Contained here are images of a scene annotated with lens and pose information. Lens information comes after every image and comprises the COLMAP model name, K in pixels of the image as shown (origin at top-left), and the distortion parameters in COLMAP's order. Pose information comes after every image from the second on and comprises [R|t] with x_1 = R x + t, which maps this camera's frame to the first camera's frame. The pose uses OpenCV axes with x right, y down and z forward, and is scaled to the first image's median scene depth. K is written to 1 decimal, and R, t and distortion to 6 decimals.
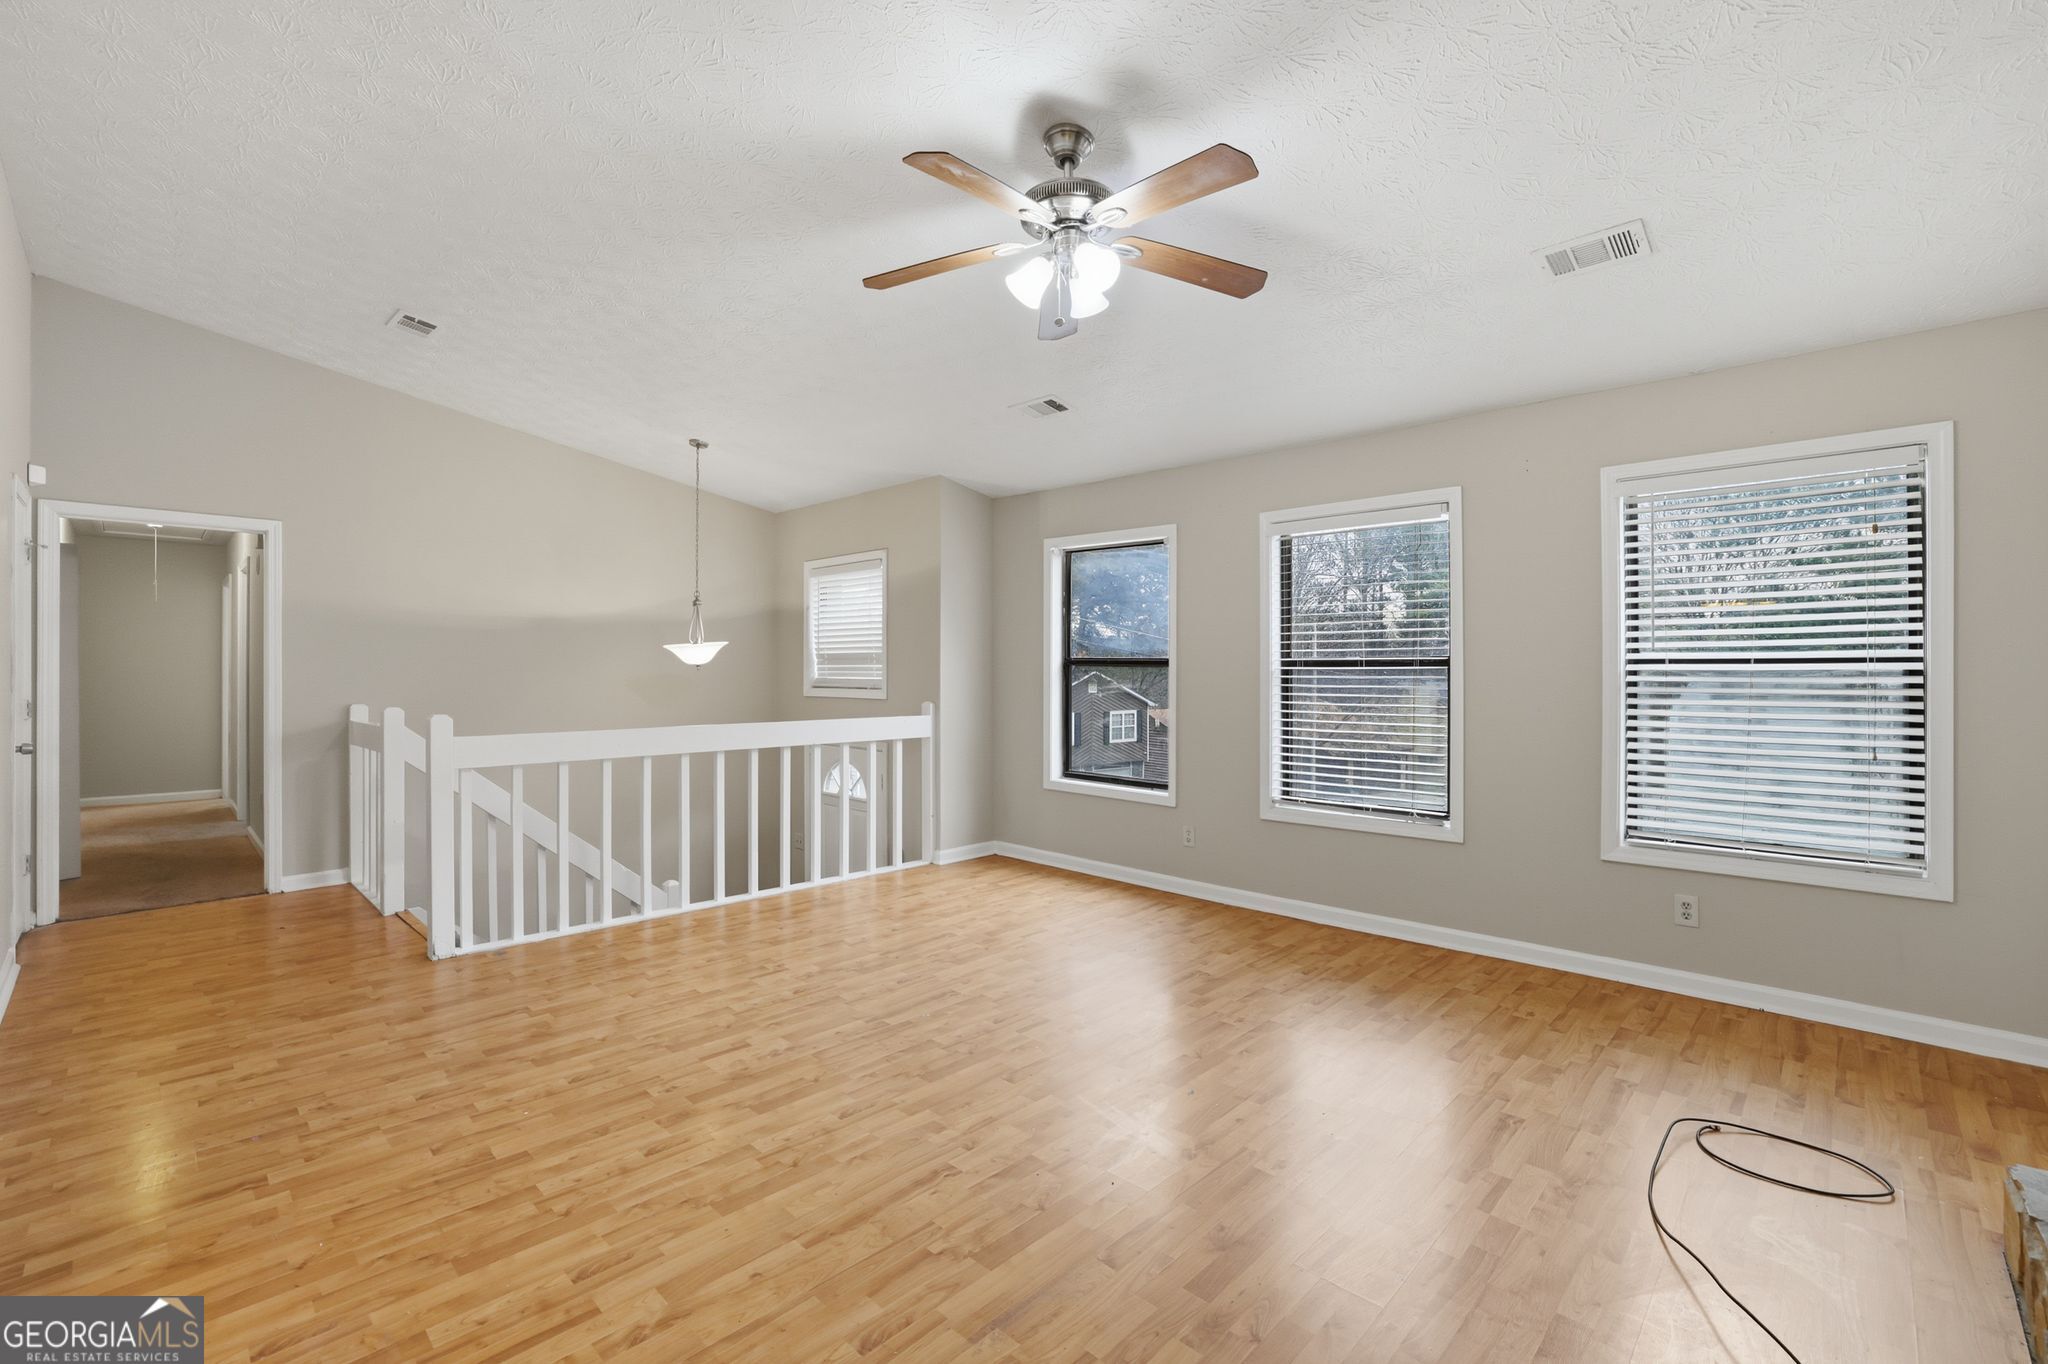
lens RADIAL K [[892.4, 0, 1006.8], [0, 892.4, 681.5], [0, 0, 1]] dist [-0.017578, 0.003231]
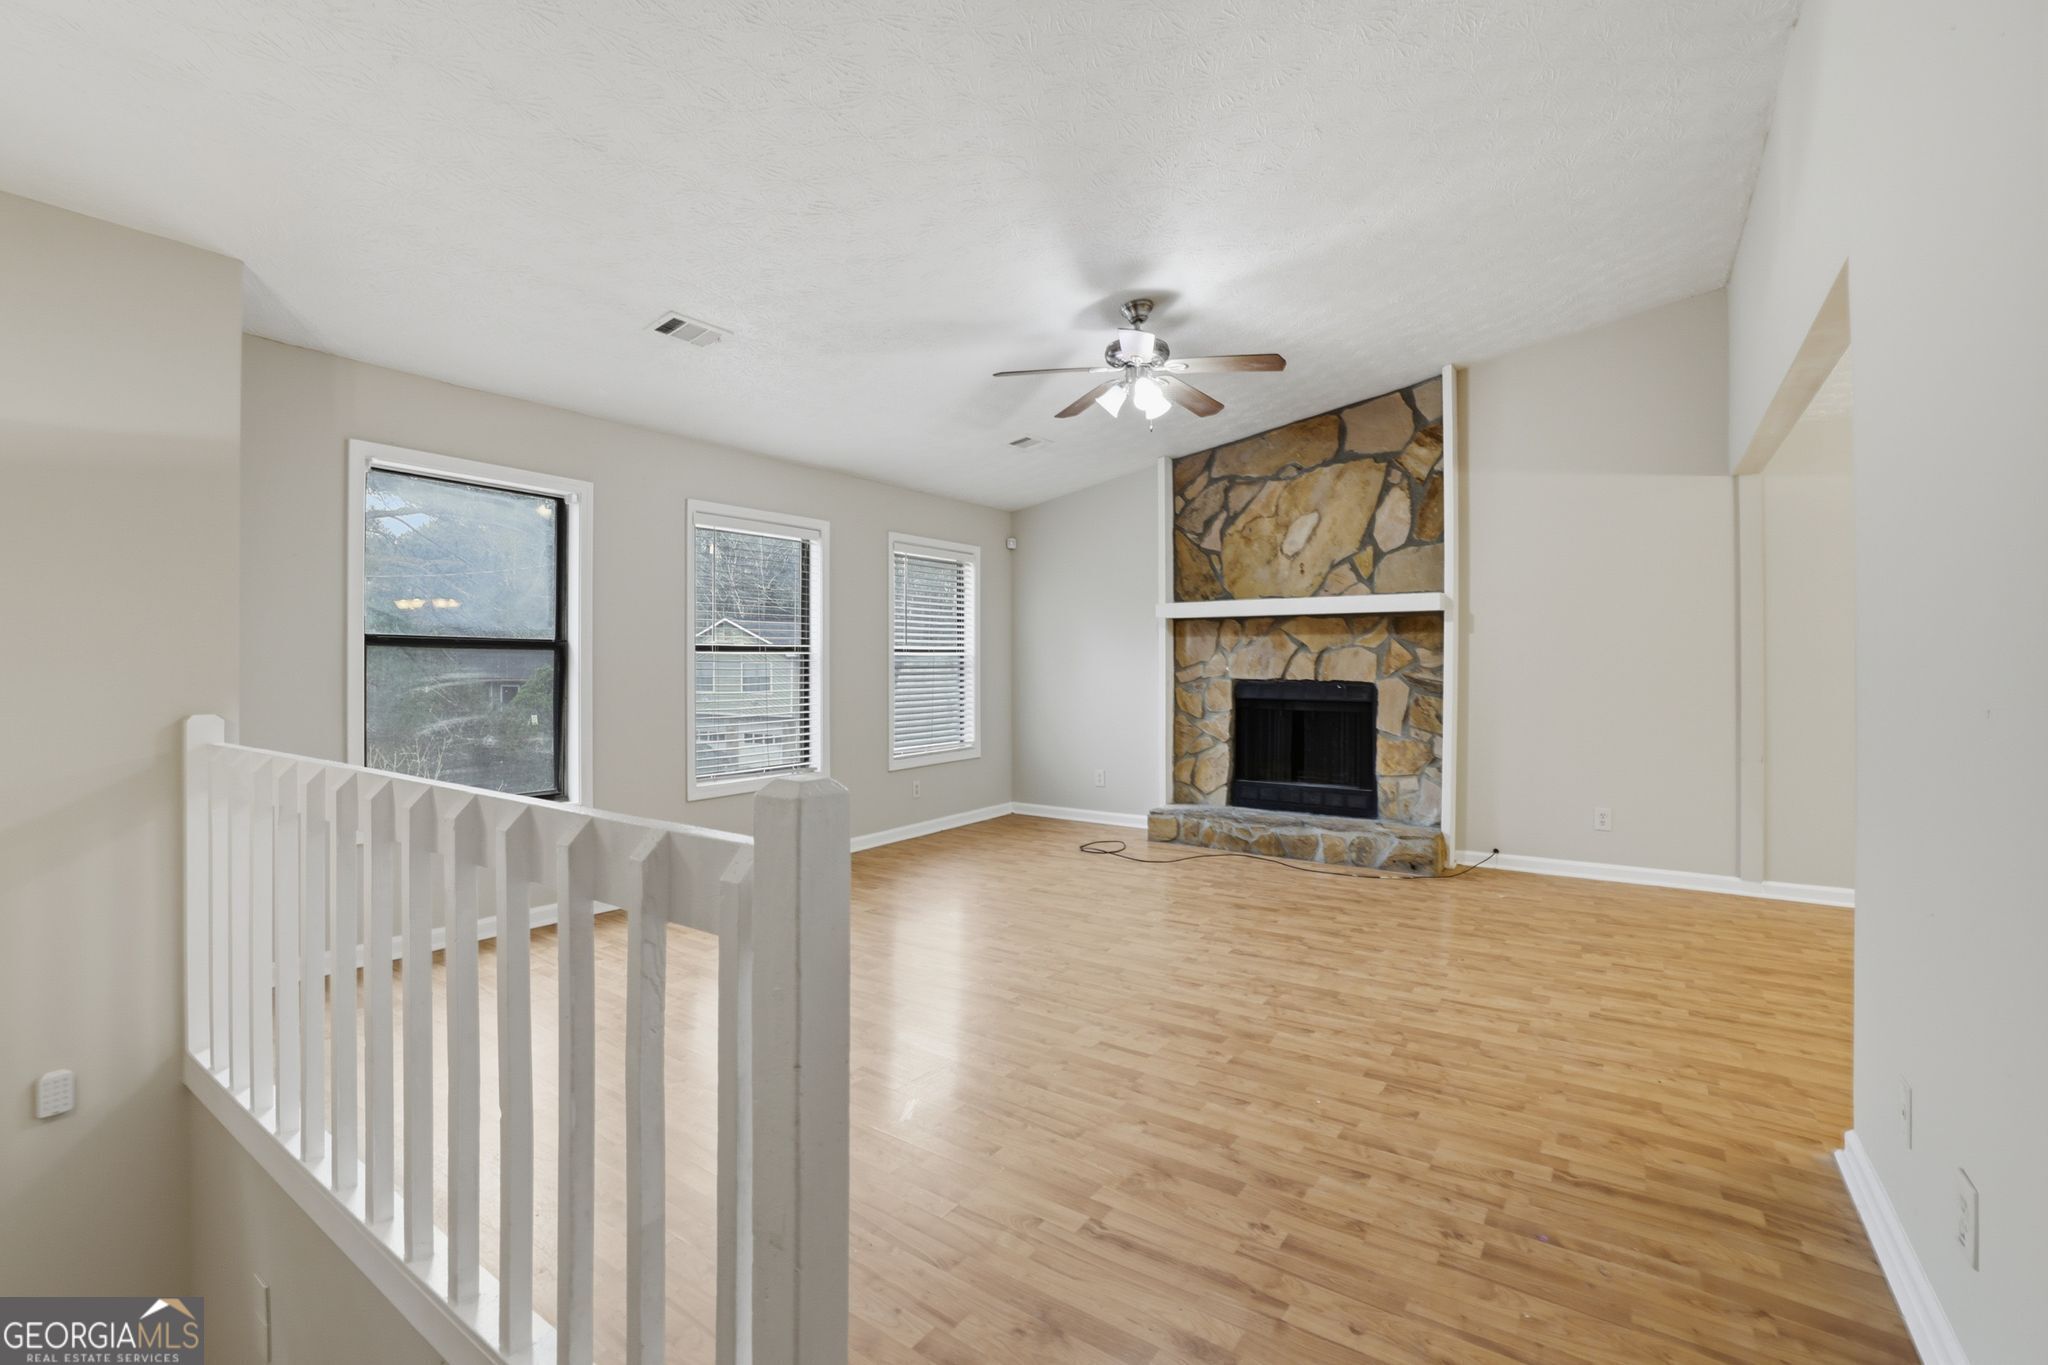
lens RADIAL K [[887.9, 0, 1028.3], [0, 887.9, 663.2], [0, 0, 1]] dist [-0.043331, 0.013343]
pose [[-0.185825, -0.001082, 0.982582, -1.262829], [0.012314, 0.999918, 0.003430, 0.000838], [-0.982506, 0.012737, -0.185797, 1.314979]]
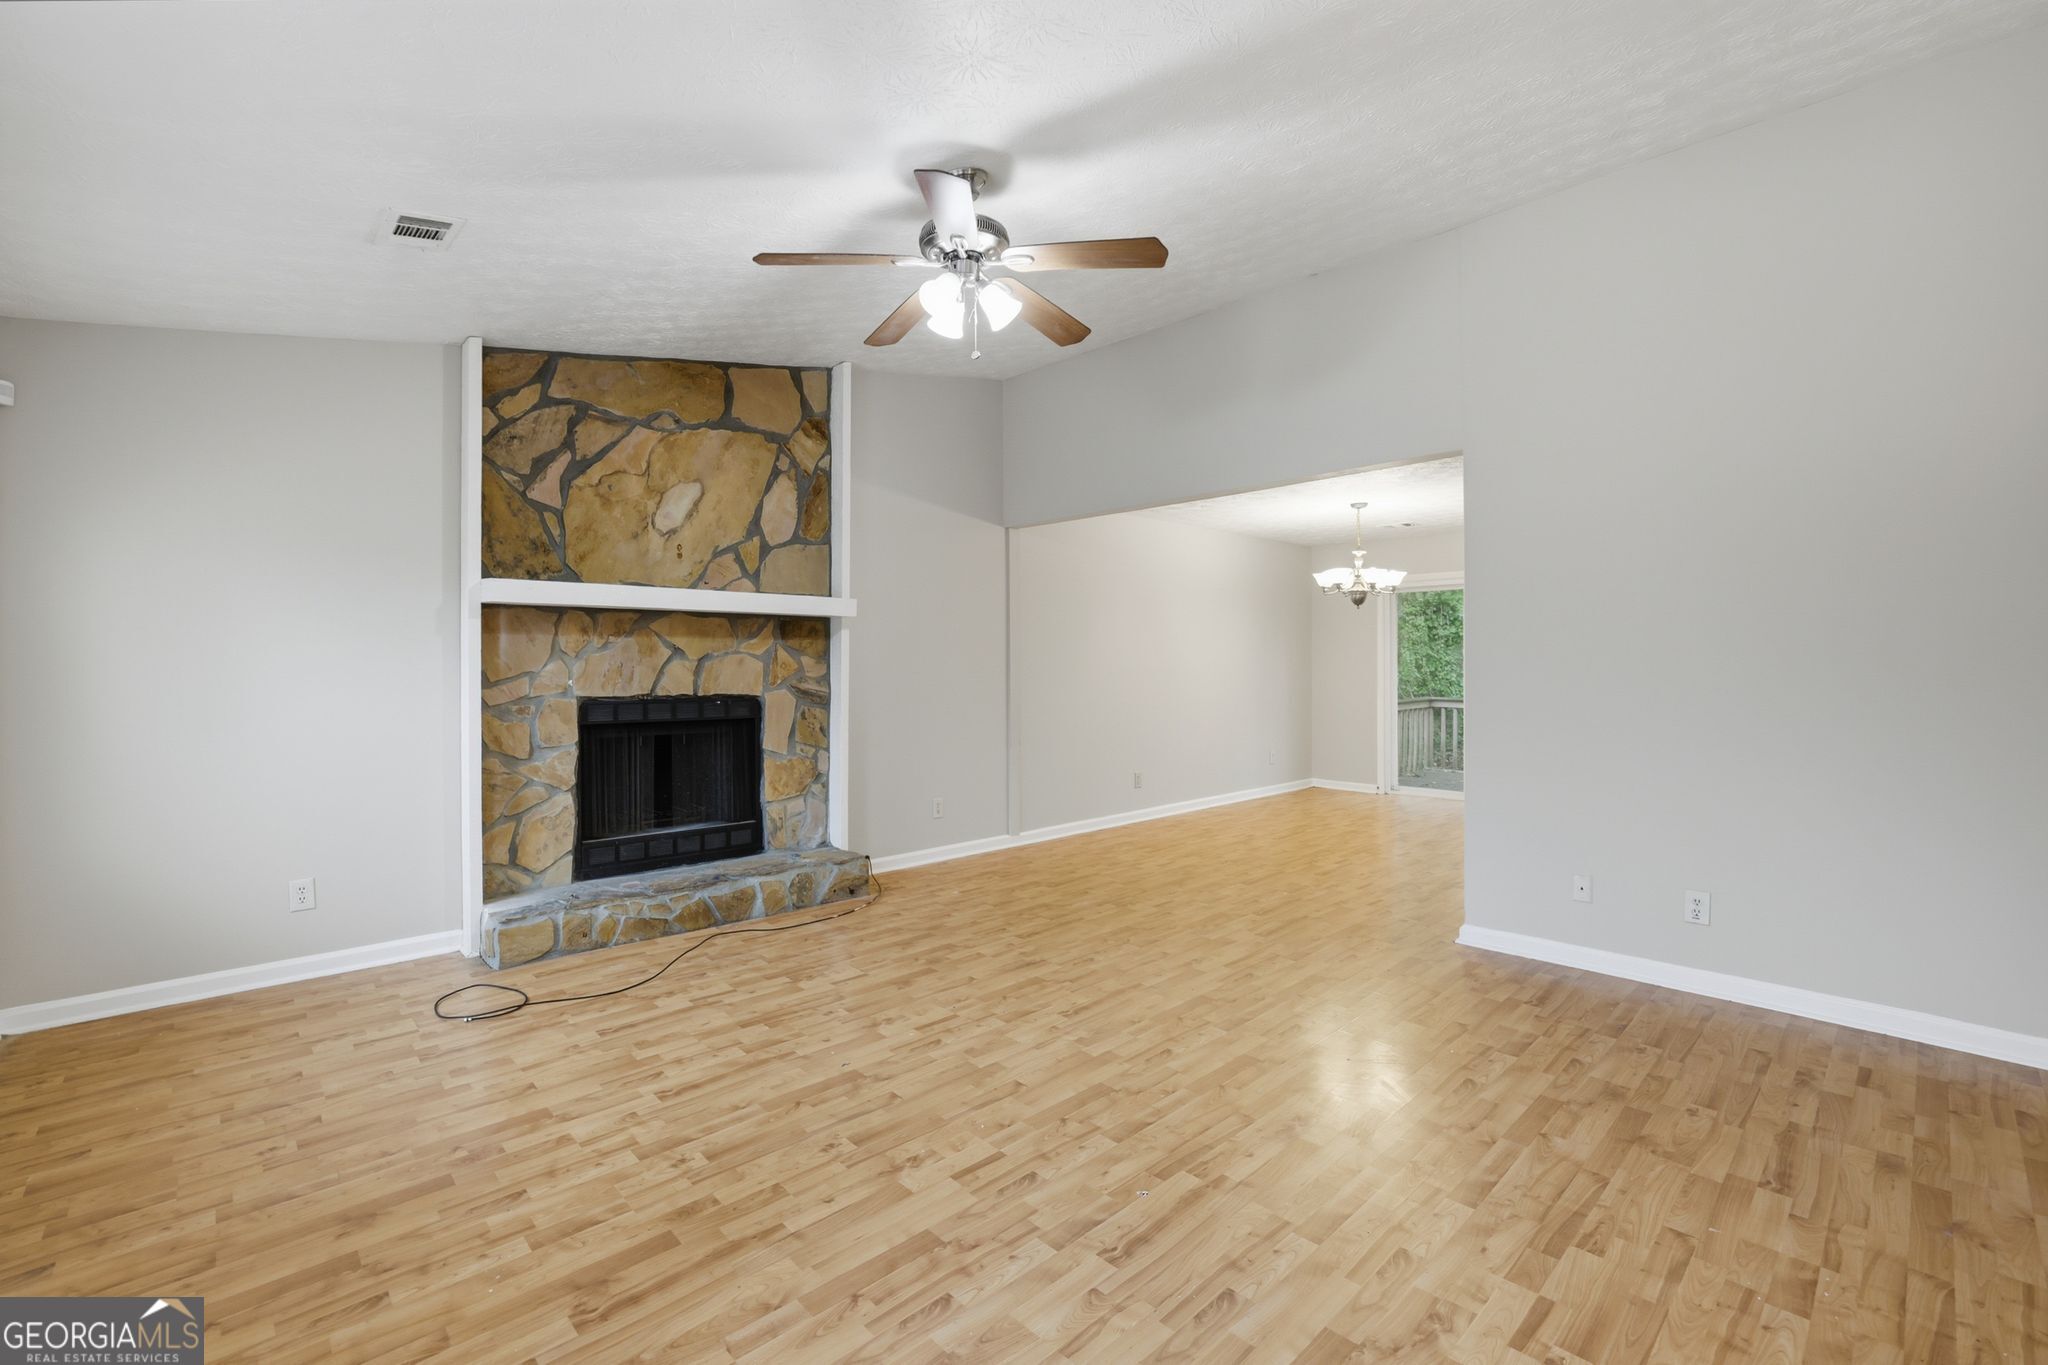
lens RADIAL K [[887.9, 0, 1019.7], [0, 887.9, 666.7], [0, 0, 1]] dist [-0.043331, 0.013343]
pose [[-0.999580, 0.003576, 0.028775, -0.025804], [0.003944, 0.999911, 0.012733, -0.014640], [-0.028727, 0.012841, -0.999505, 1.874337]]
